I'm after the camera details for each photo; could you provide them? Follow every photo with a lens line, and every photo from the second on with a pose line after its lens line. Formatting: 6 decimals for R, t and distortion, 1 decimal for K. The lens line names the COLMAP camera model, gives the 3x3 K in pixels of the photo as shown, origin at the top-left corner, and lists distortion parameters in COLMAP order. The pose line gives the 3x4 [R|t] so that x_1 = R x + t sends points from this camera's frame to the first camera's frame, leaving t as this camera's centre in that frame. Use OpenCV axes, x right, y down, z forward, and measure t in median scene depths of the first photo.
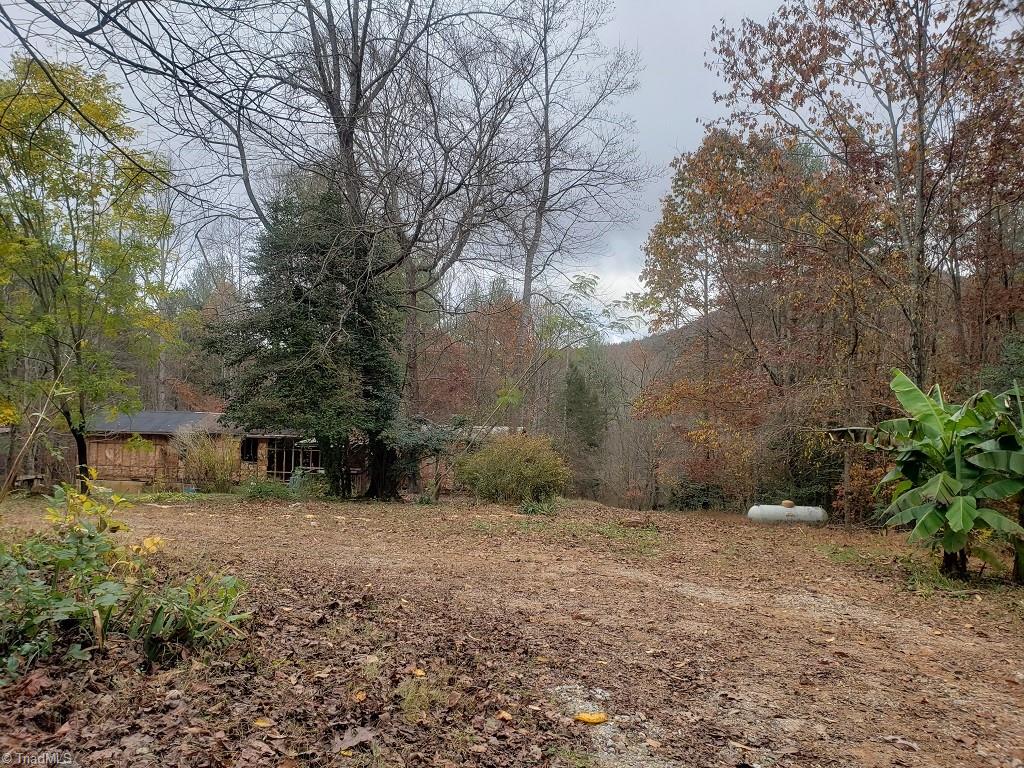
lens RADIAL K [[817.2, 0, 507.0], [0, 817.2, 392.6], [0, 0, 1]] dist [0.060817, -0.100438]
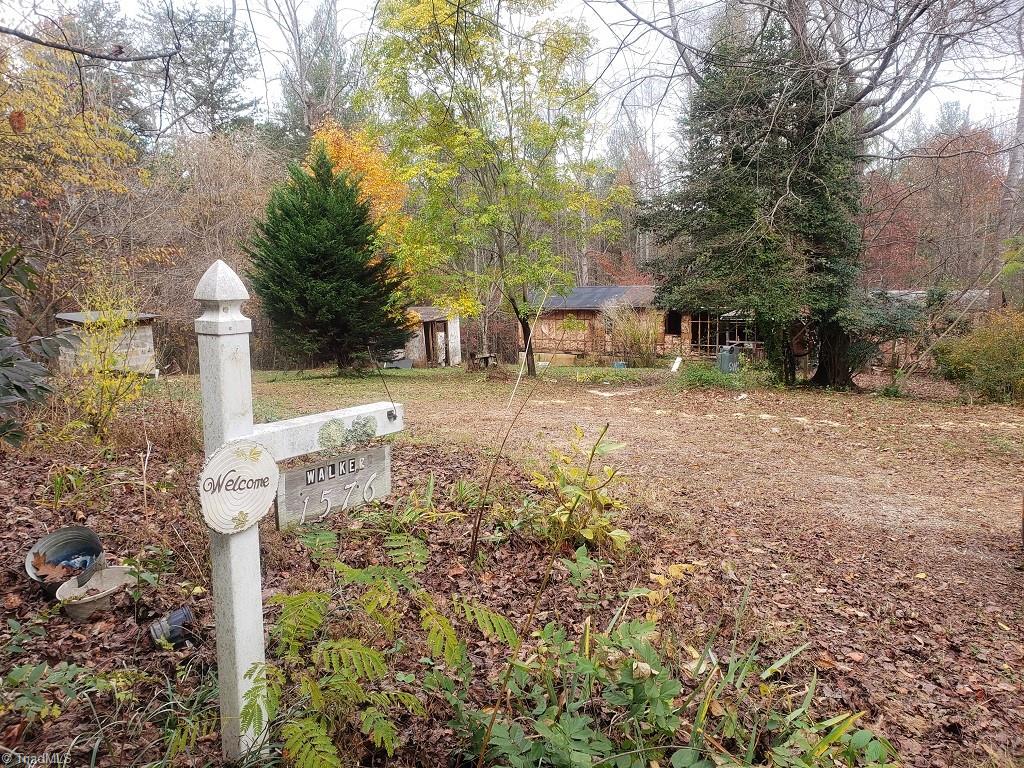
lens RADIAL K [[817.2, 0, 507.0], [0, 817.2, 392.6], [0, 0, 1]] dist [0.060817, -0.100438]
pose [[0.885031, 0.025948, -0.464809, -0.042175], [0.053531, 0.986150, 0.156980, -0.016579], [0.462445, -0.163814, 0.871384, 0.056578]]
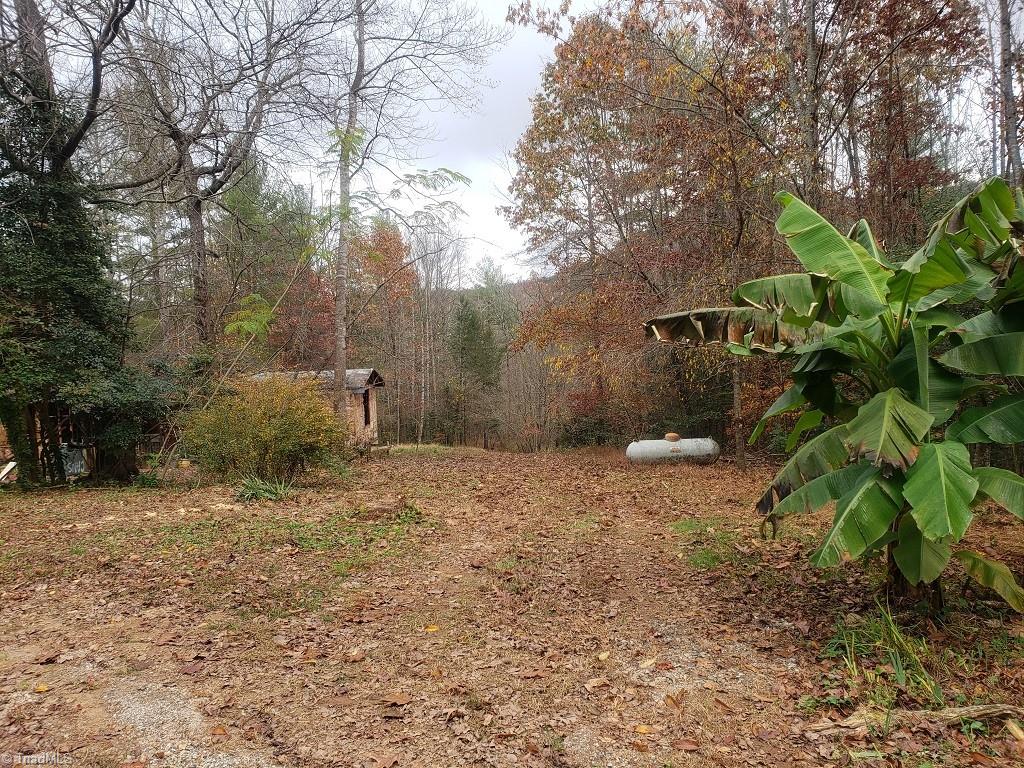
lens RADIAL K [[817.2, 0, 507.0], [0, 817.2, 392.6], [0, 0, 1]] dist [0.060817, -0.100438]
pose [[0.992525, -0.068785, 0.100809, 0.108804], [0.061327, 0.995273, 0.075303, 0.020093], [-0.105513, -0.068558, 0.992052, 0.226520]]
